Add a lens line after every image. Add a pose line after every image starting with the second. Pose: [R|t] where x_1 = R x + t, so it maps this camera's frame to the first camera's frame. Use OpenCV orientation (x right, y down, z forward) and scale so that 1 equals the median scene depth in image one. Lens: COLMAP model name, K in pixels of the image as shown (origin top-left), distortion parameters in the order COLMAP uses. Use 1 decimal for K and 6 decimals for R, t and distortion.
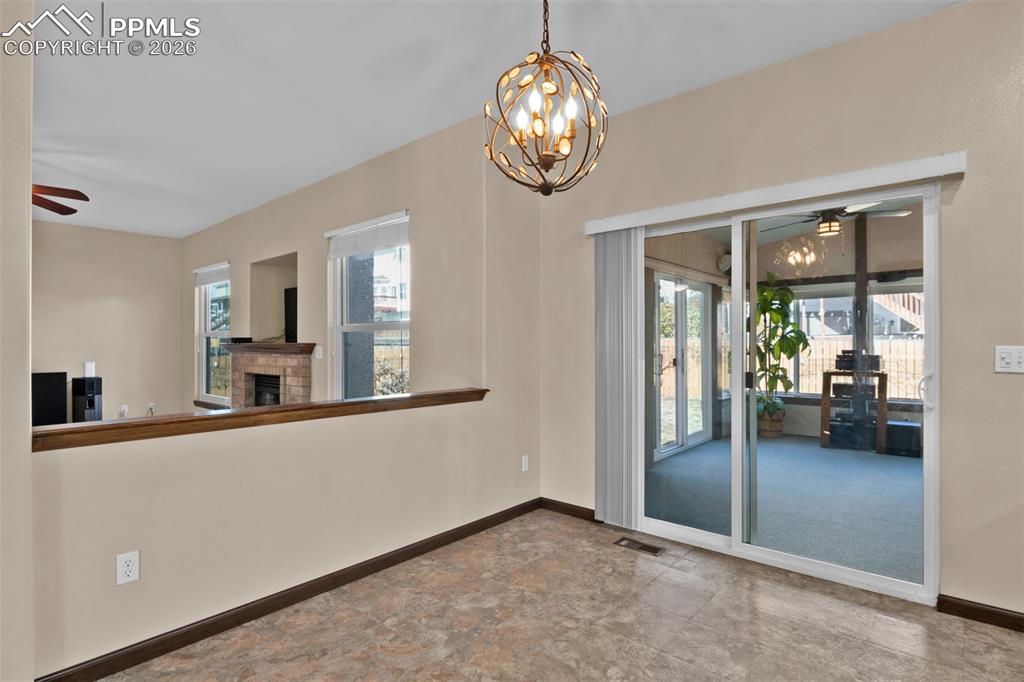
lens RADIAL K [[514.7, 0, 493.9], [0, 514.7, 347.1], [0, 0, 1]] dist [0.000321, -0.002317]
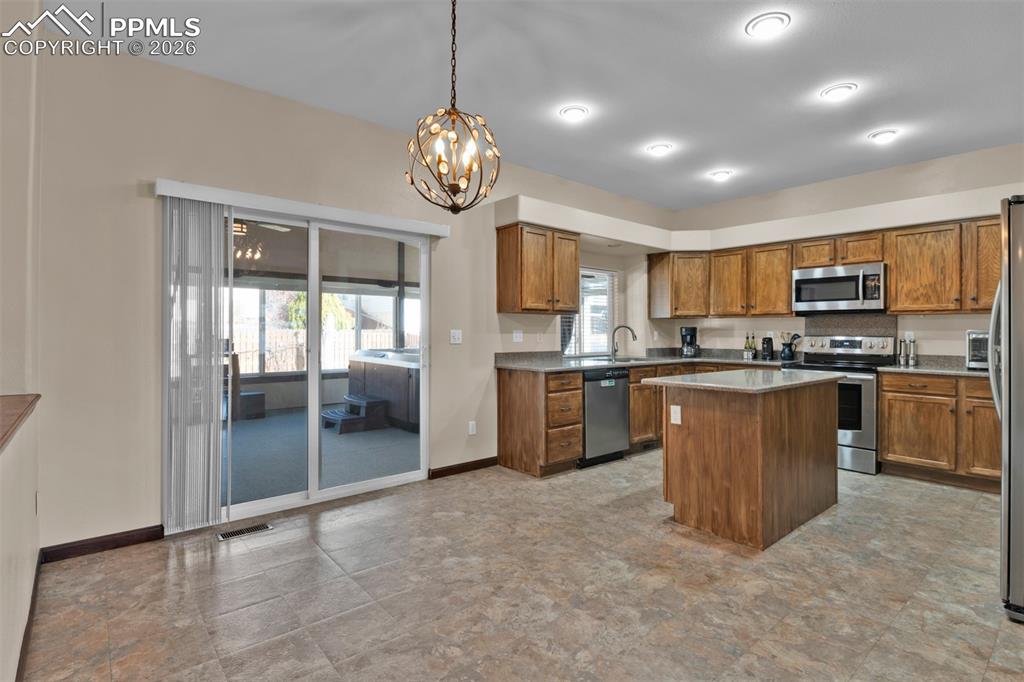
lens RADIAL K [[514.7, 0, 512.8], [0, 514.7, 333.8], [0, 0, 1]] dist [0.000321, -0.002317]
pose [[0.138665, -0.004199, 0.990330, -0.659499], [0.003959, 0.999985, 0.003685, 0.005148], [-0.990331, 0.003409, 0.138680, 0.367905]]
